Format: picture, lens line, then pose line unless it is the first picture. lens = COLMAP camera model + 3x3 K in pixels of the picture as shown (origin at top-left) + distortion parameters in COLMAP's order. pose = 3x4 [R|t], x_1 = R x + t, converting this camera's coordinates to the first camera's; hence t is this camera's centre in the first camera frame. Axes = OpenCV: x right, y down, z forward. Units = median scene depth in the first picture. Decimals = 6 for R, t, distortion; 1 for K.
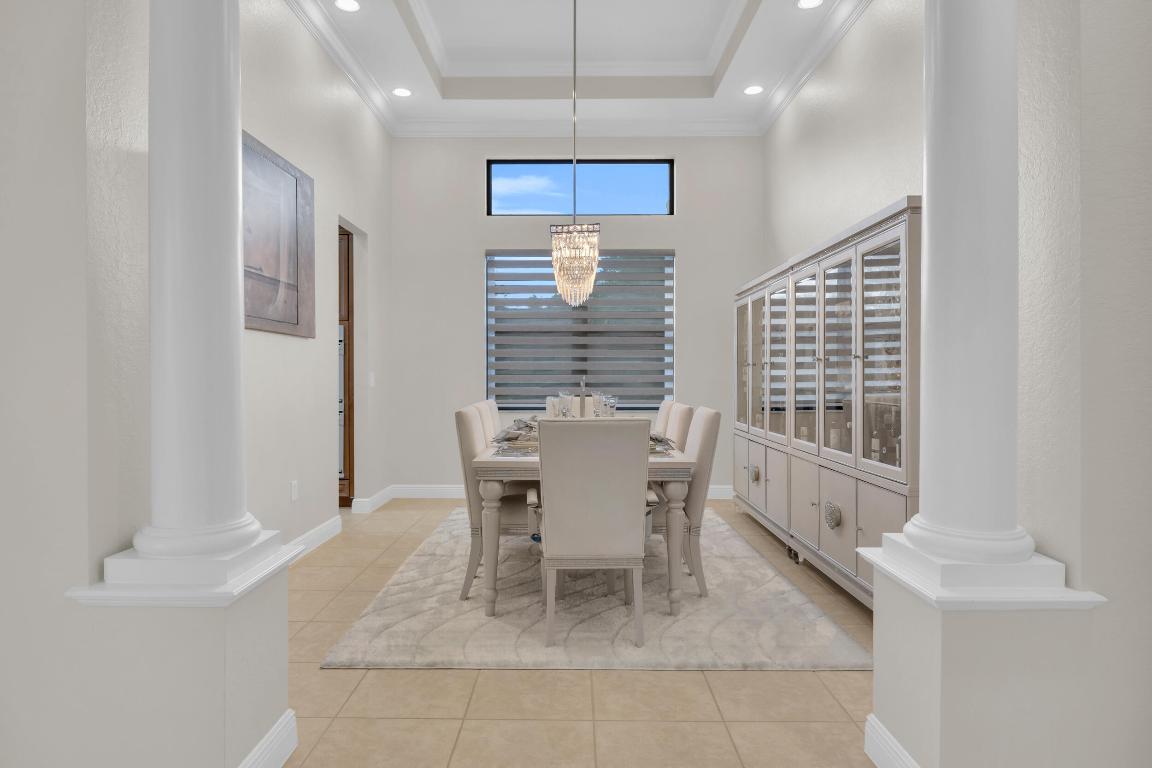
lens RADIAL K [[468.8, 0, 573.3], [0, 468.8, 376.4], [0, 0, 1]] dist [-0.001584, -0.000130]
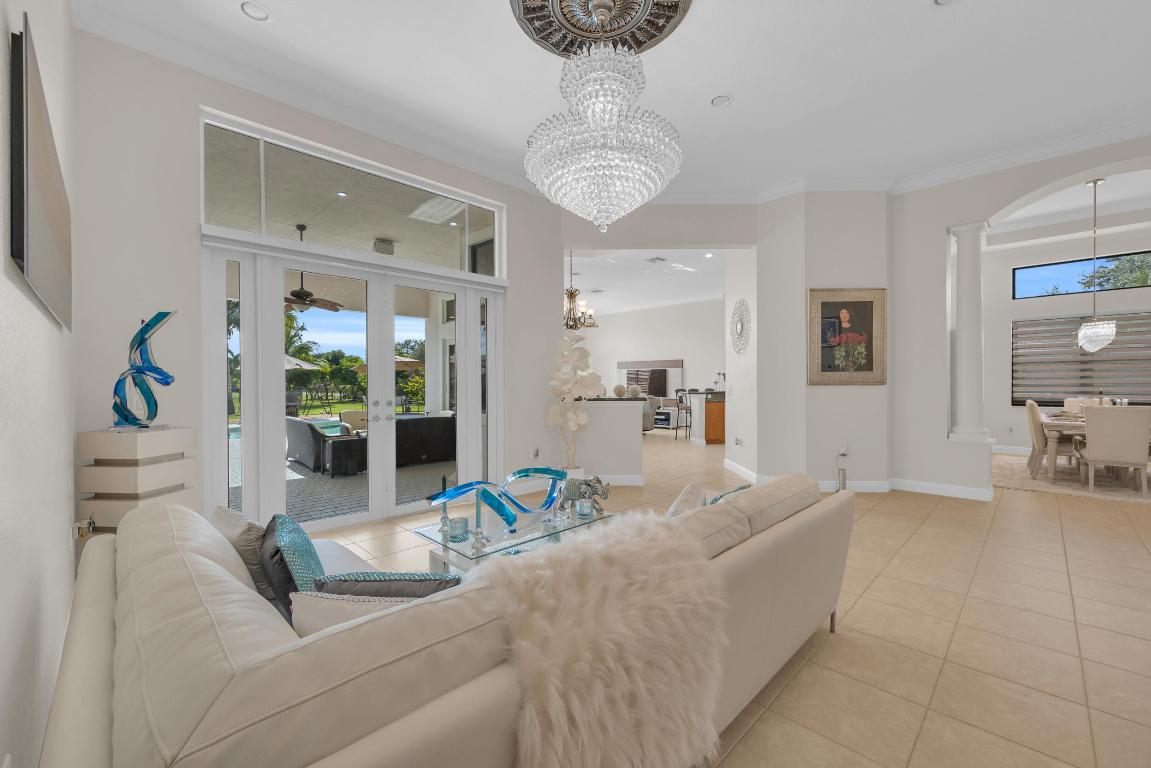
lens RADIAL K [[468.6, 0, 575.3], [0, 468.6, 380.7], [0, 0, 1]] dist [-0.002247, 0.000159]
pose [[0.738994, 0.006046, -0.673685, -0.212208], [-0.004297, 0.999982, 0.004261, -0.030466], [0.673698, -0.000254, 0.739007, -1.461175]]
